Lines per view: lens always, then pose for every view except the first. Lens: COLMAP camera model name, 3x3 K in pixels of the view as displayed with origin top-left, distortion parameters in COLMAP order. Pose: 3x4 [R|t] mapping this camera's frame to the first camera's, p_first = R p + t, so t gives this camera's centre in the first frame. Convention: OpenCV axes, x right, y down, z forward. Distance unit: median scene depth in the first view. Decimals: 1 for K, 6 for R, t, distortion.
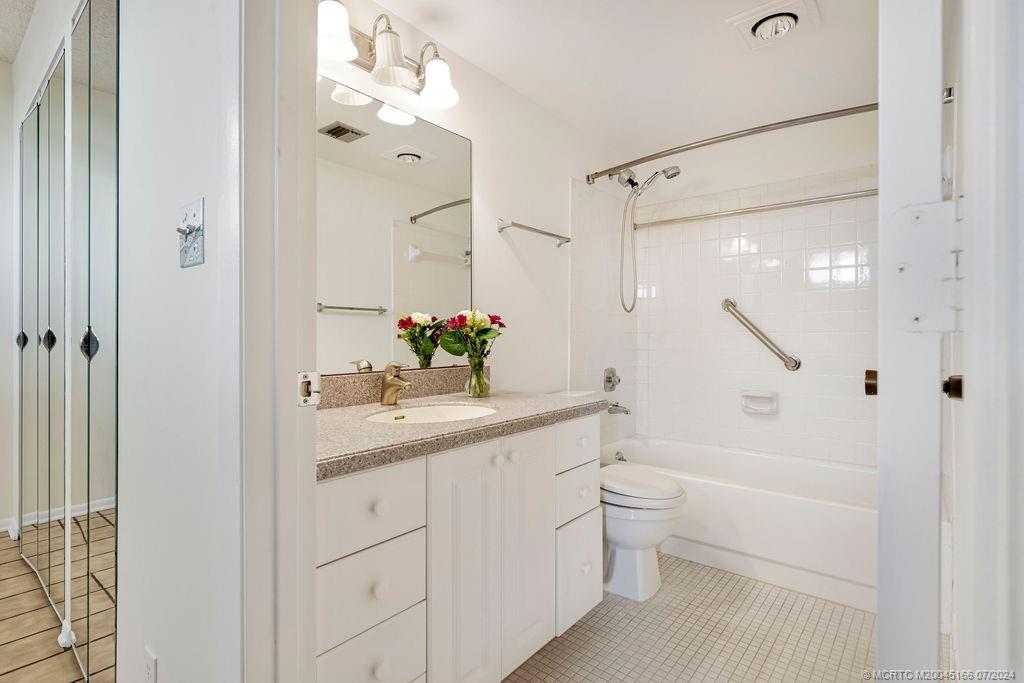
lens RADIAL K [[505.4, 0, 496.6], [0, 505.4, 341.6], [0, 0, 1]] dist [0.000834, -0.002772]
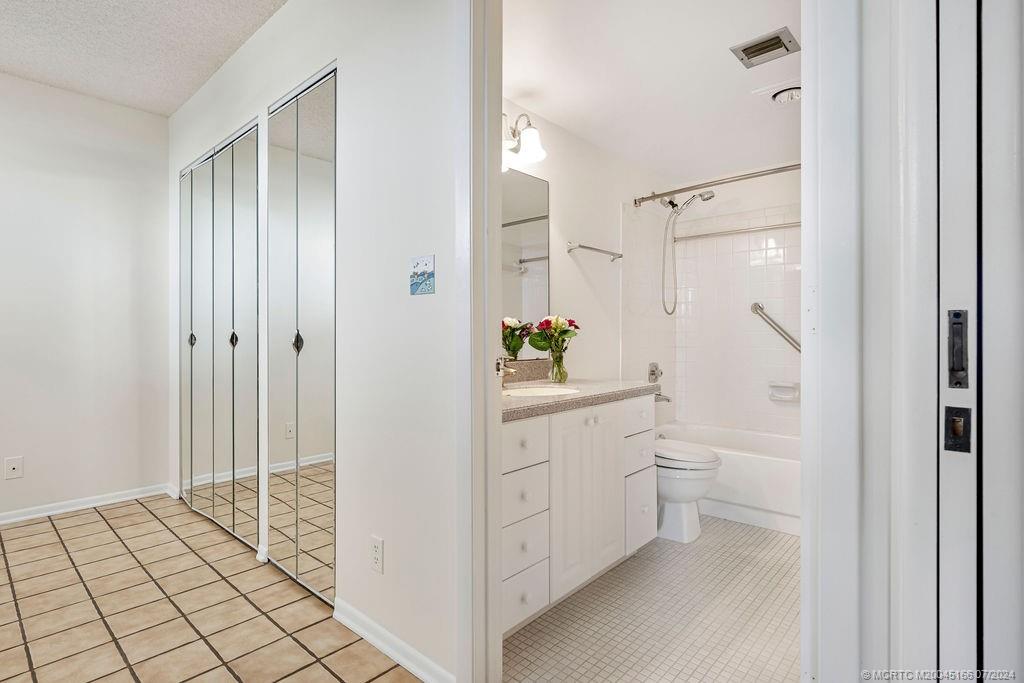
lens RADIAL K [[505.4, 0, 505.6], [0, 505.4, 342.1], [0, 0, 1]] dist [0.000834, -0.002772]
pose [[0.999247, -0.003442, -0.038639, -0.114453], [0.003502, 0.999993, 0.001494, 0.002887], [0.038634, -0.001628, 0.999252, -0.284891]]
